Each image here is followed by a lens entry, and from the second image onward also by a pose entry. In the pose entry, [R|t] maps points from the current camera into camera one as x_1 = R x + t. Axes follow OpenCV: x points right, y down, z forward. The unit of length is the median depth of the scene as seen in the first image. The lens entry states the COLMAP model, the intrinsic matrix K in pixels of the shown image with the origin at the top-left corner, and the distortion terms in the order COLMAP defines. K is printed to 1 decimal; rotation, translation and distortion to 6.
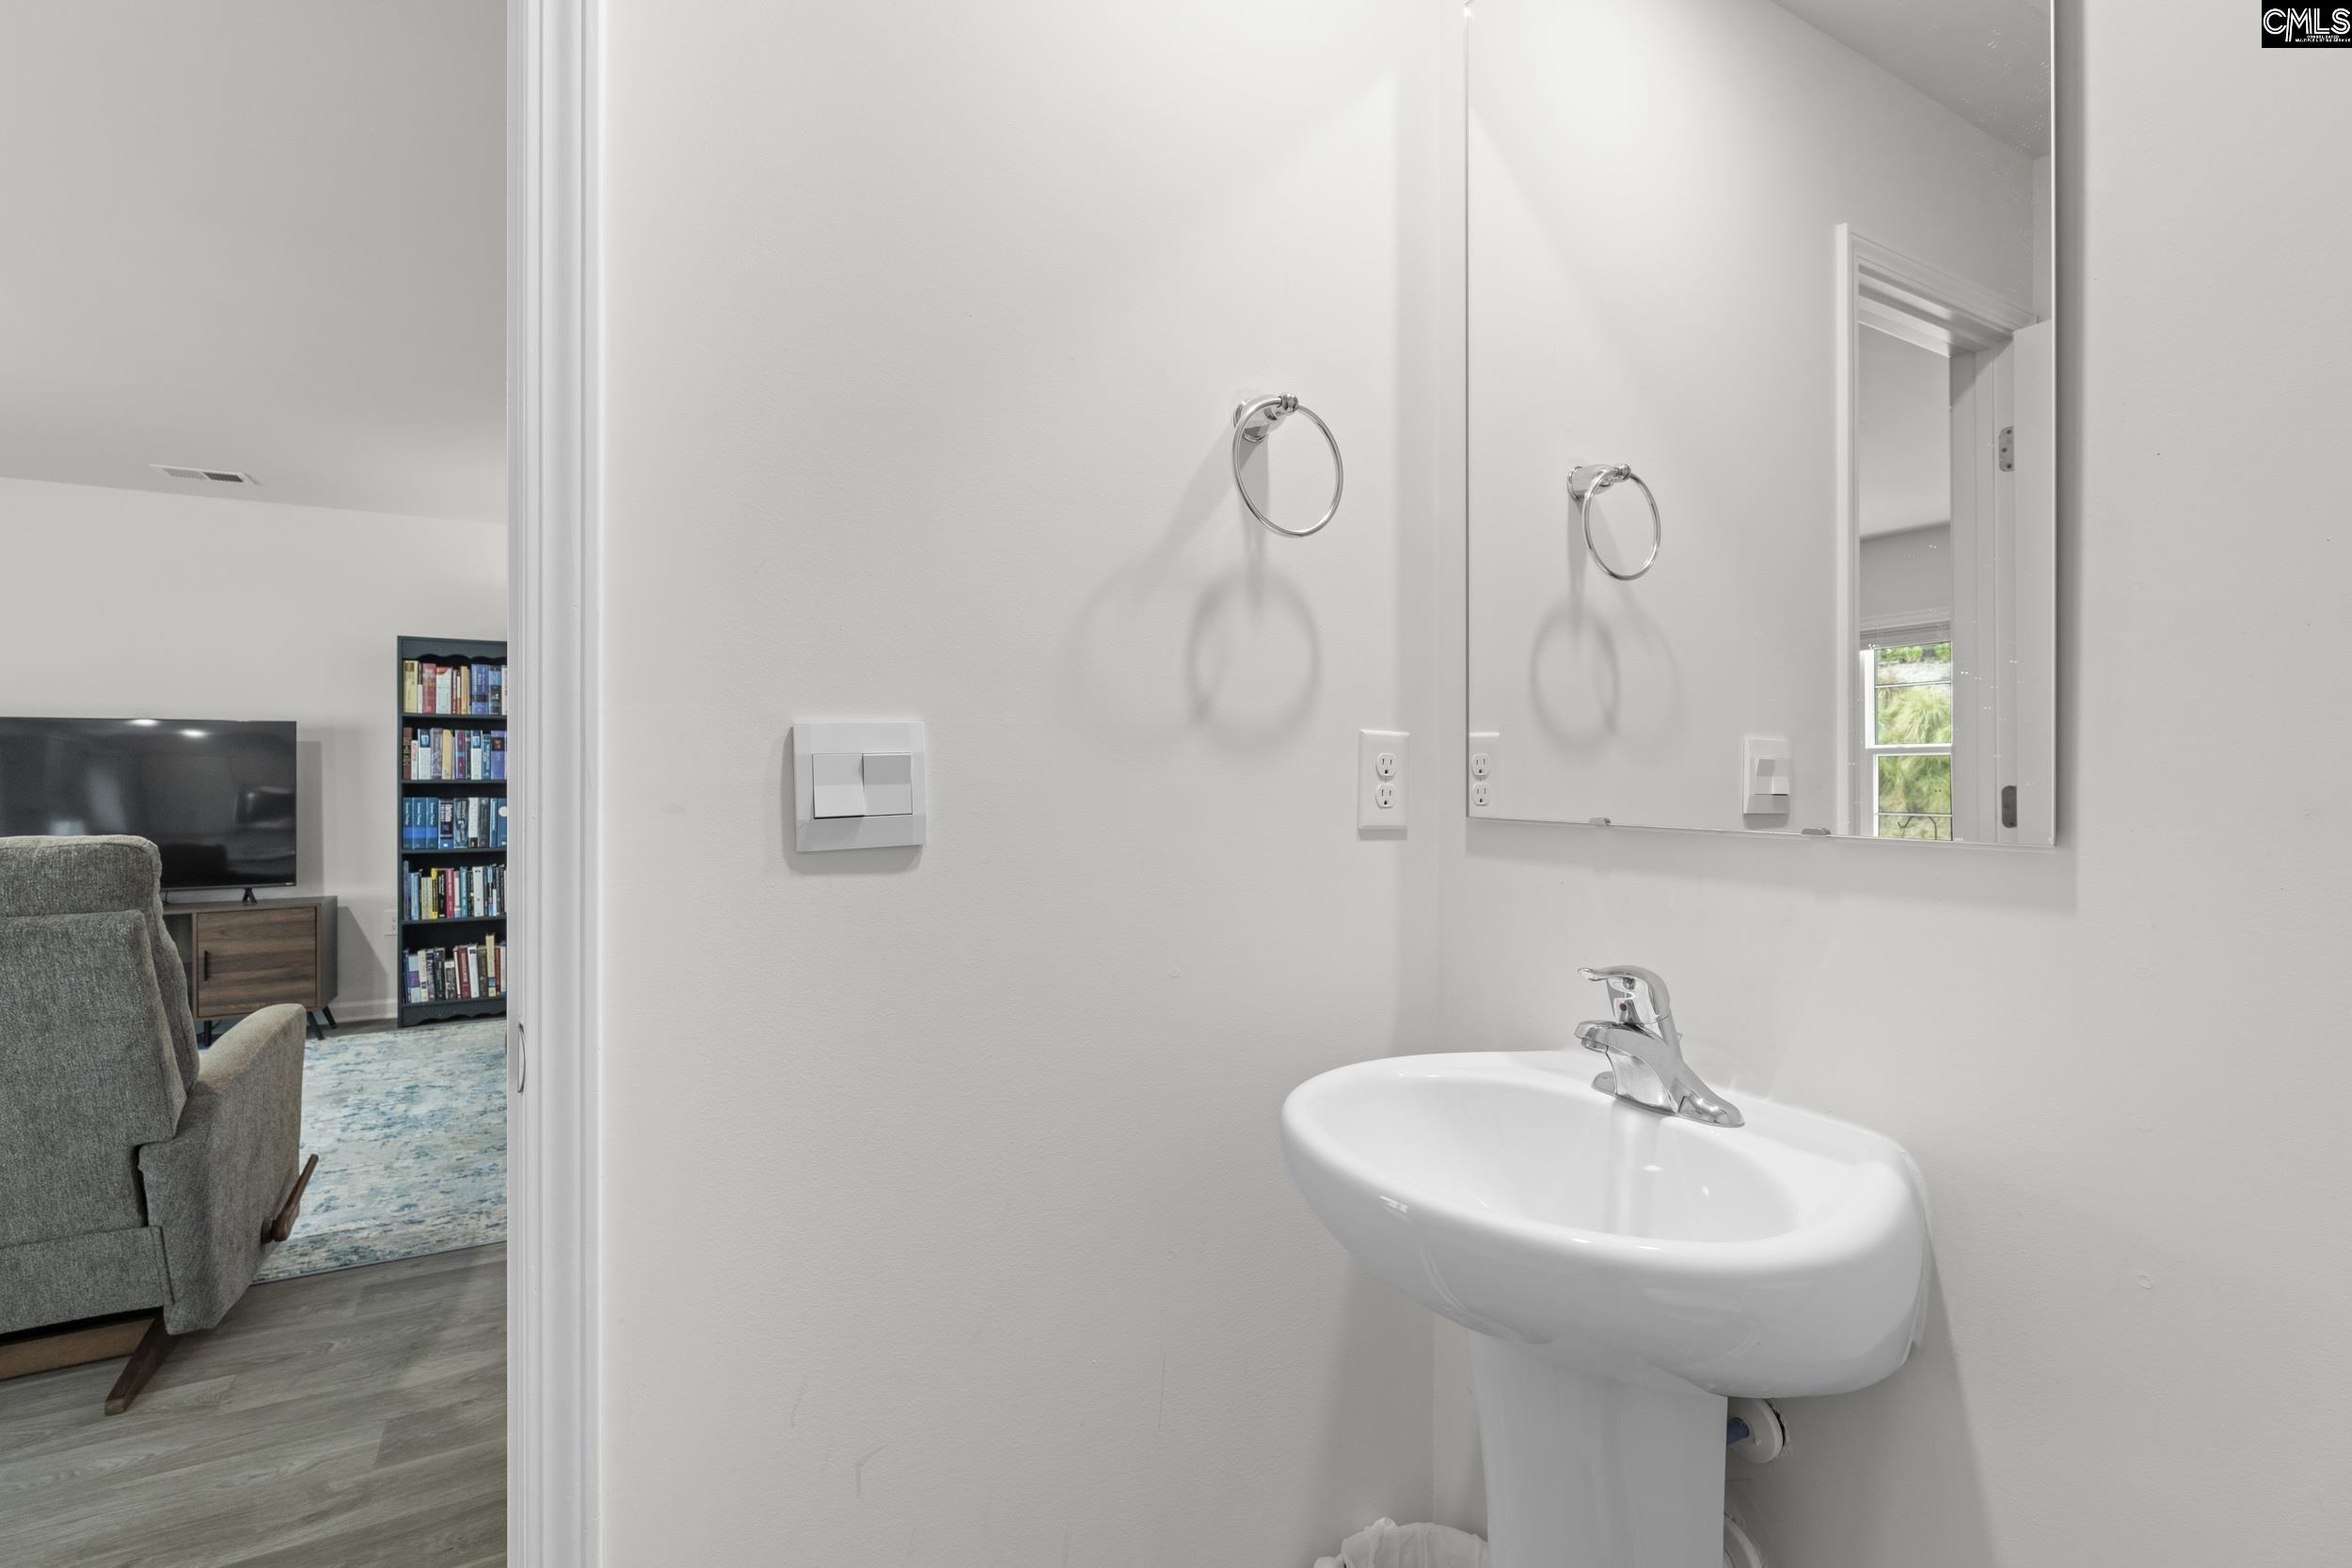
lens RADIAL K [[1092.5, 0, 1174.4], [0, 1092.5, 775.0], [0, 0, 1]] dist [-0.007299, 0.002372]
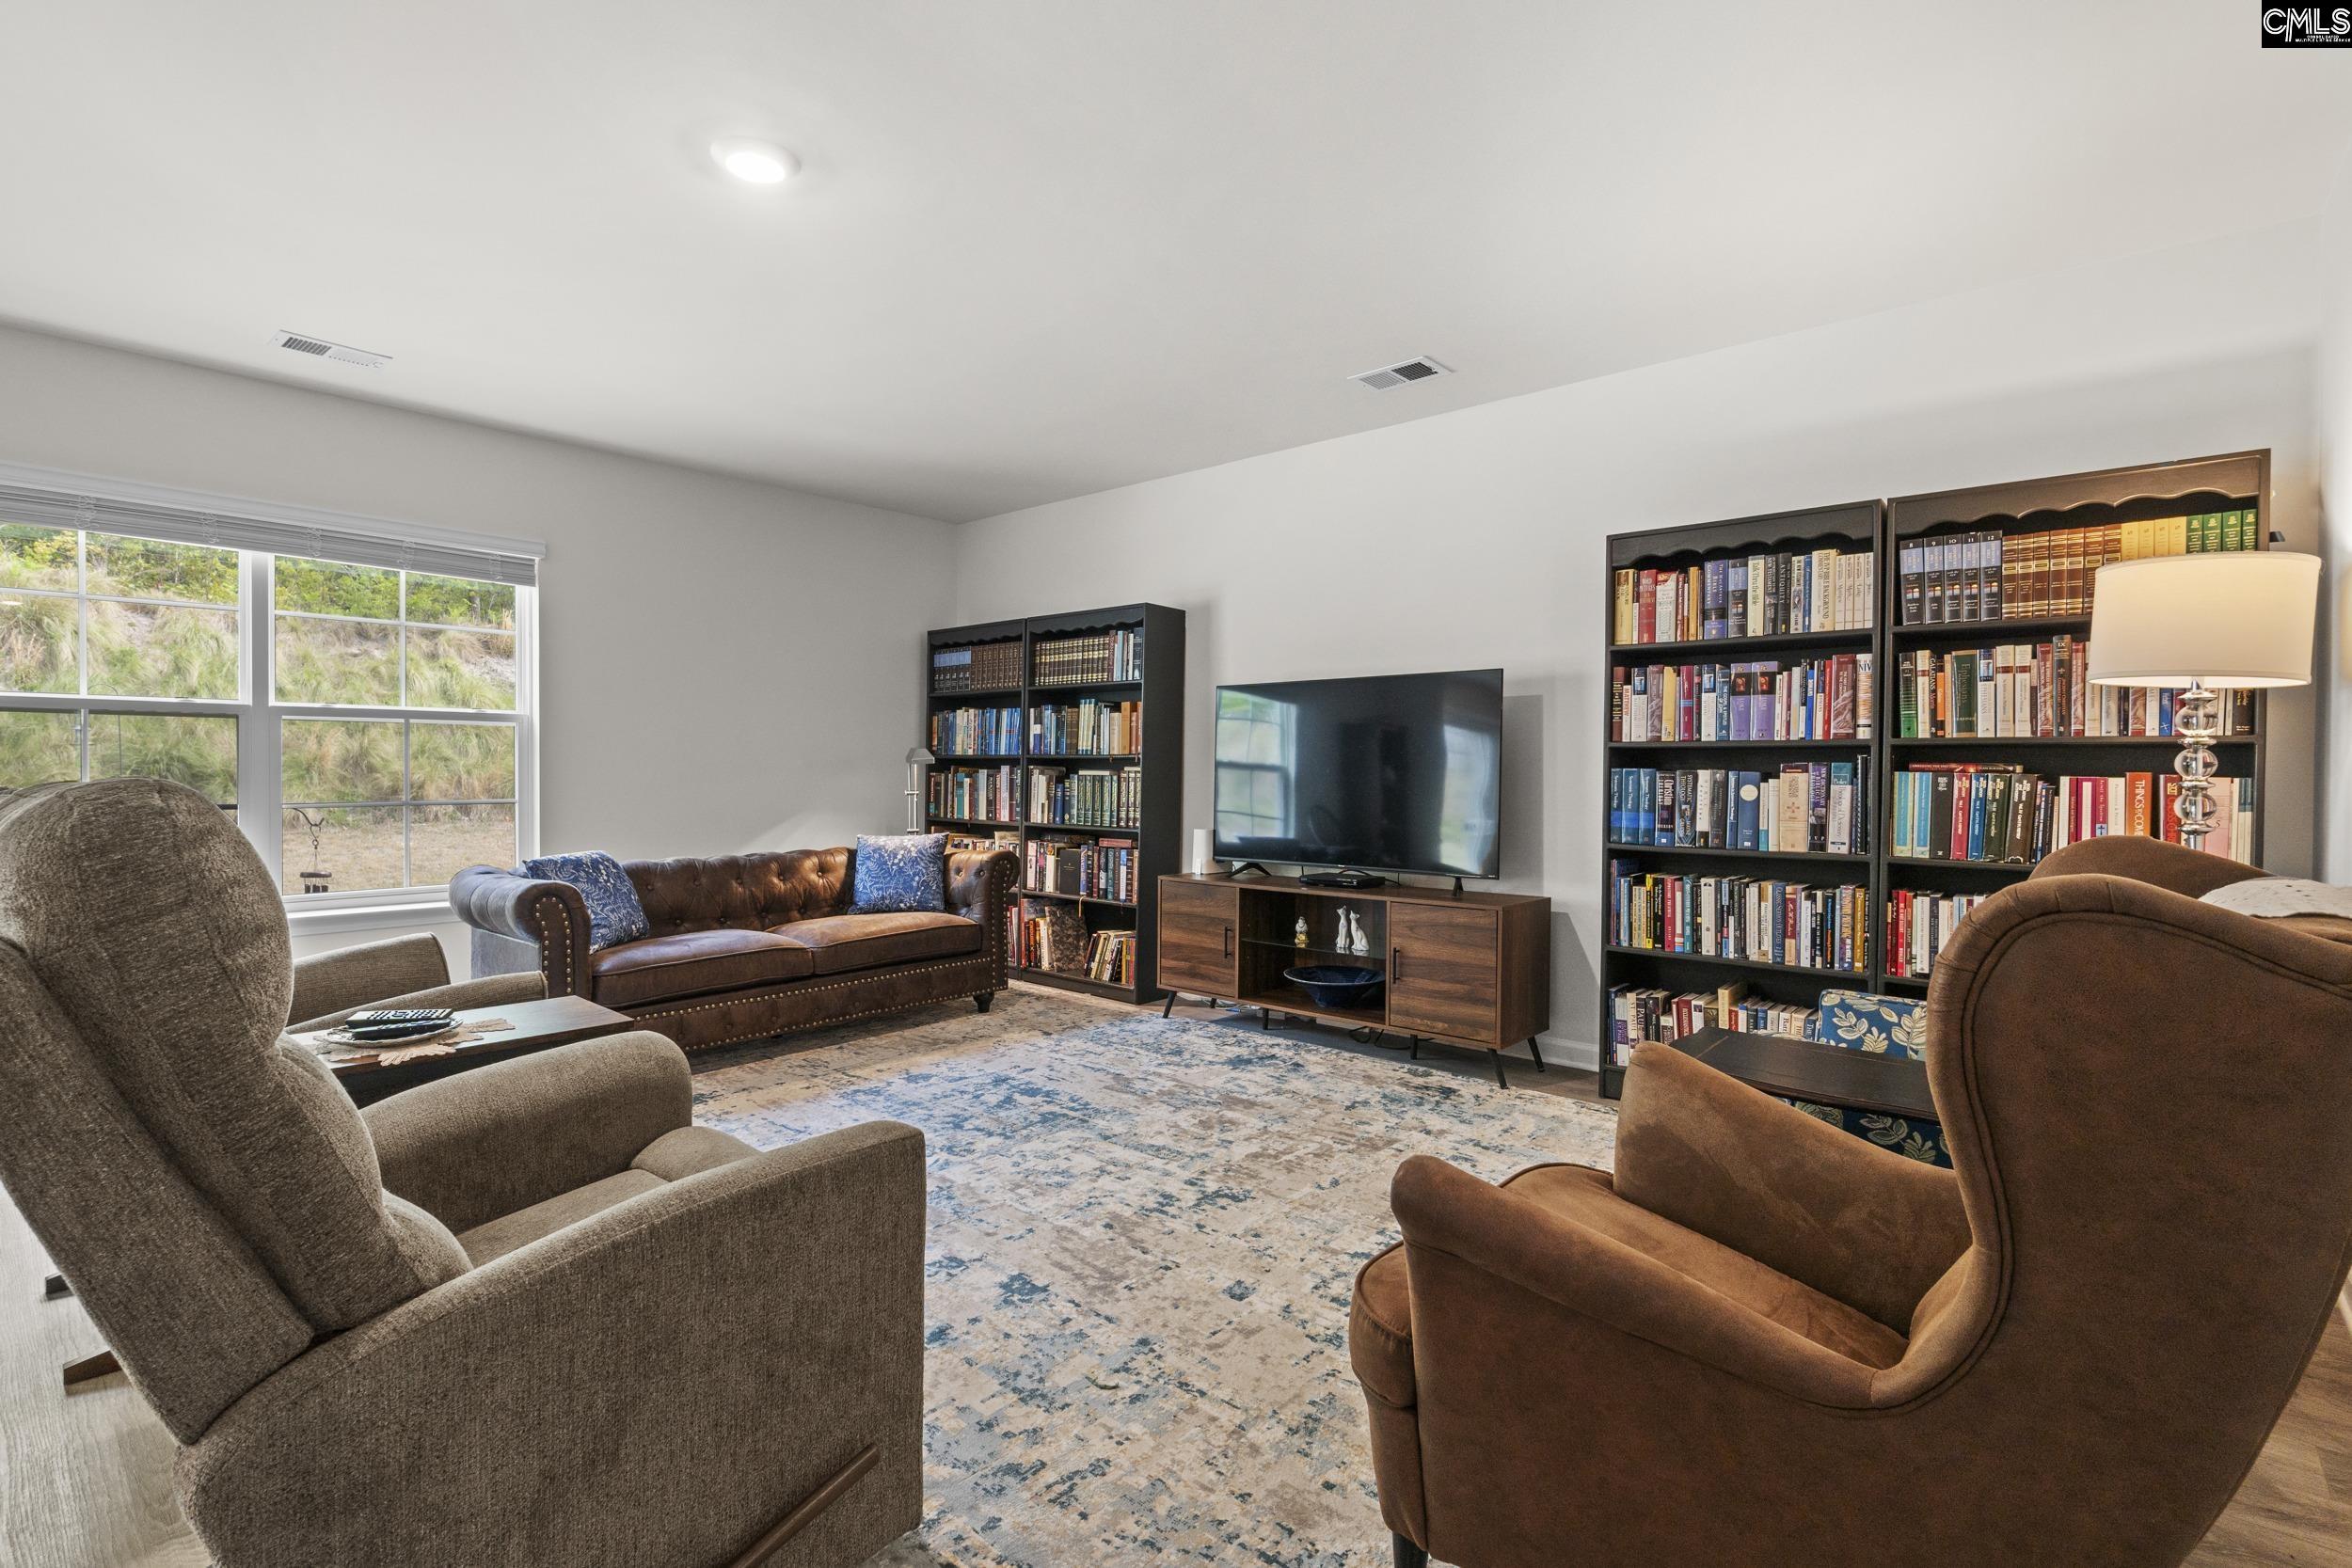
lens RADIAL K [[1092.5, 0, 1168.9], [0, 1092.5, 782.0], [0, 0, 1]] dist [-0.007299, 0.002372]
pose [[0.329430, 0.021743, -0.943930, -0.141980], [-0.001962, 0.999748, 0.022344, 0.014421], [0.944178, -0.005509, 0.329390, 0.497392]]
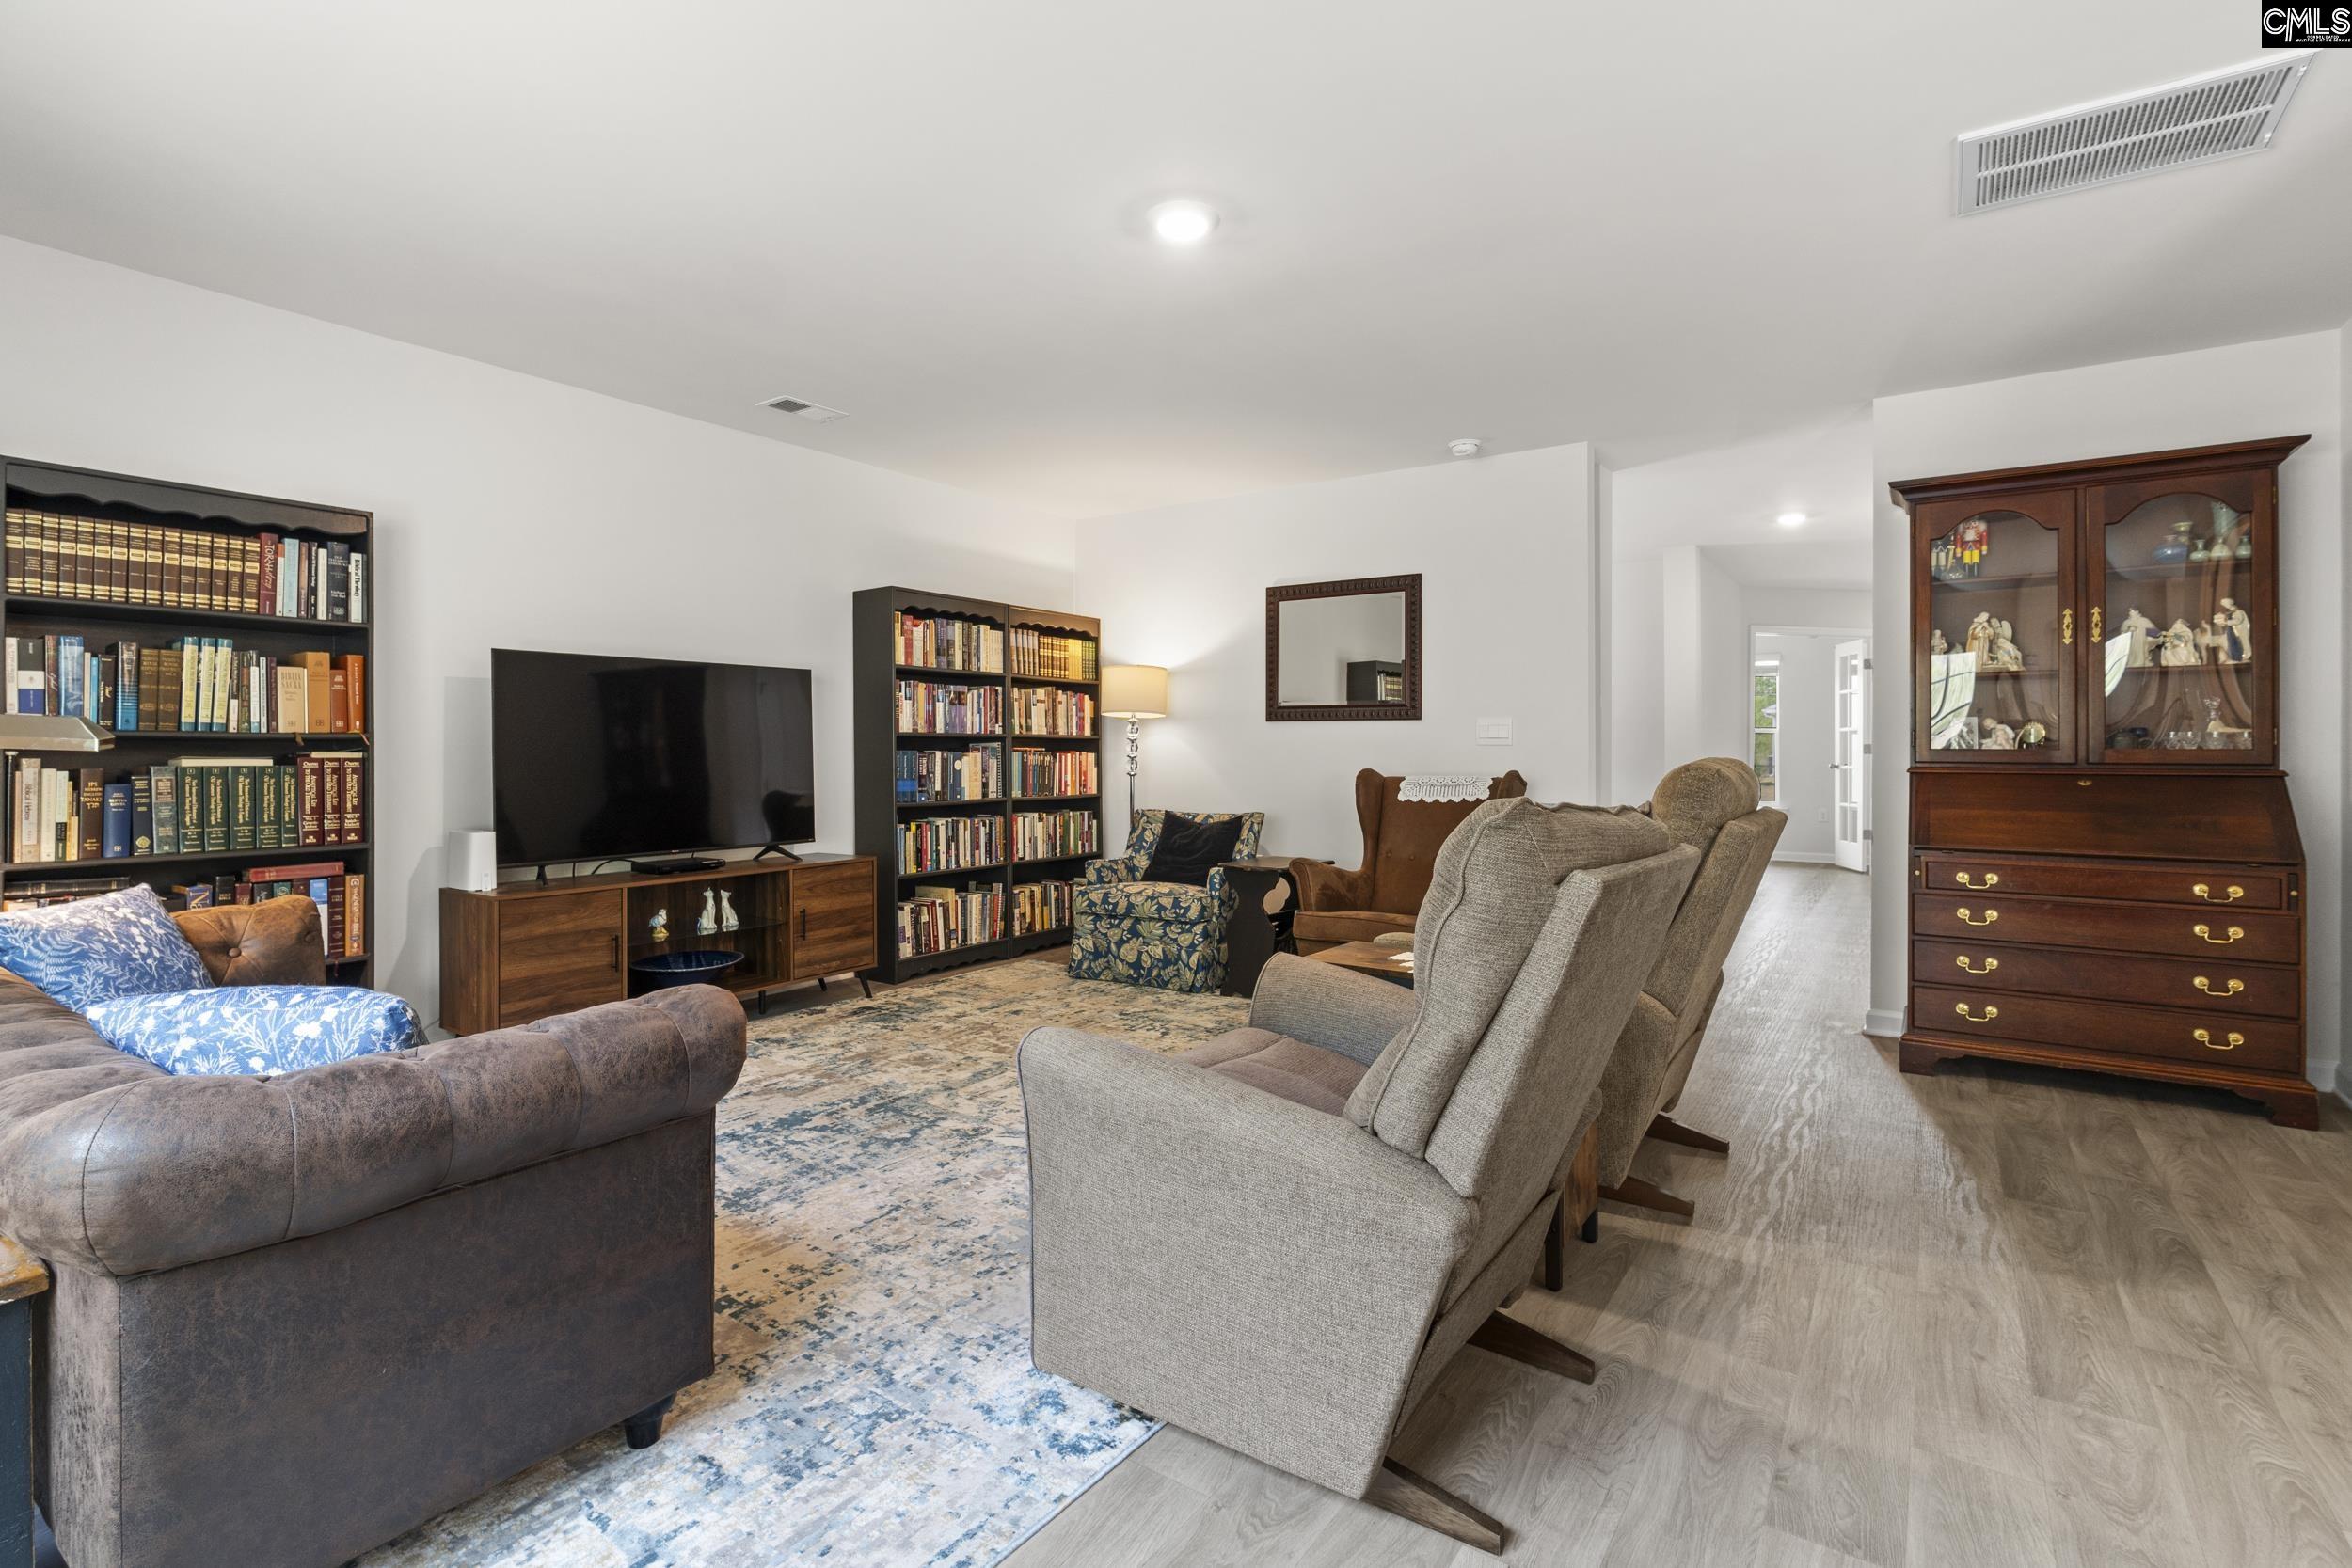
lens RADIAL K [[1092.5, 0, 1179.1], [0, 1092.5, 745.4], [0, 0, 1]] dist [-0.007299, 0.002372]
pose [[0.898744, 0.007303, 0.438413, -0.898382], [-0.006278, 0.999973, -0.003787, 0.018243], [-0.438429, 0.000651, 0.898766, -0.000878]]
